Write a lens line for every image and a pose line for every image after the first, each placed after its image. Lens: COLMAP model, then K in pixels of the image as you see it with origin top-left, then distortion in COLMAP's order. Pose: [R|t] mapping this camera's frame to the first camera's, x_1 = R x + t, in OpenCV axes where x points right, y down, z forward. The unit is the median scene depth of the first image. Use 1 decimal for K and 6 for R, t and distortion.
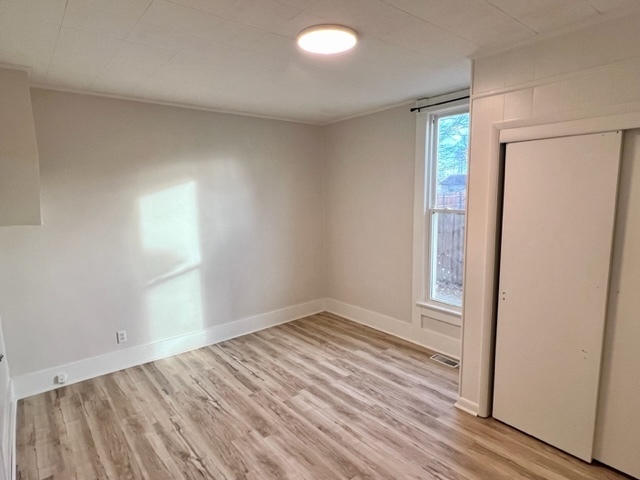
lens RADIAL K [[364.2, 0, 320.4], [0, 364.2, 245.2], [0, 0, 1]] dist [-0.036903, 0.000258]
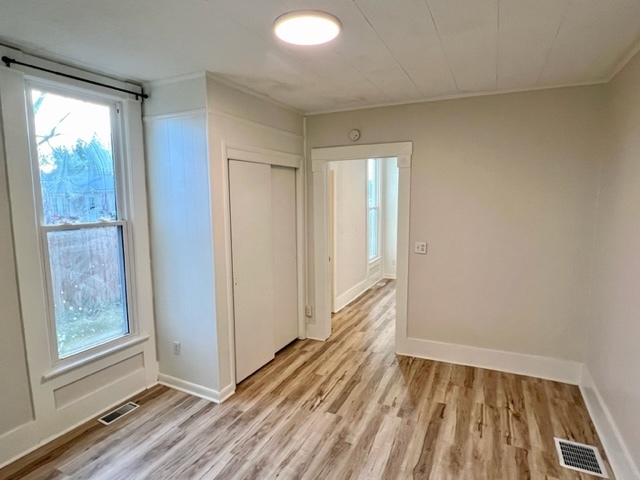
lens RADIAL K [[363.5, 0, 320.0], [0, 363.5, 240.0], [0, 0, 1]] dist [-0.000691, 0.000498]
pose [[-0.414648, -0.091075, 0.905413, -0.669449], [0.147854, 0.975015, 0.165789, -0.147910], [-0.897890, 0.202613, -0.390822, 1.083978]]
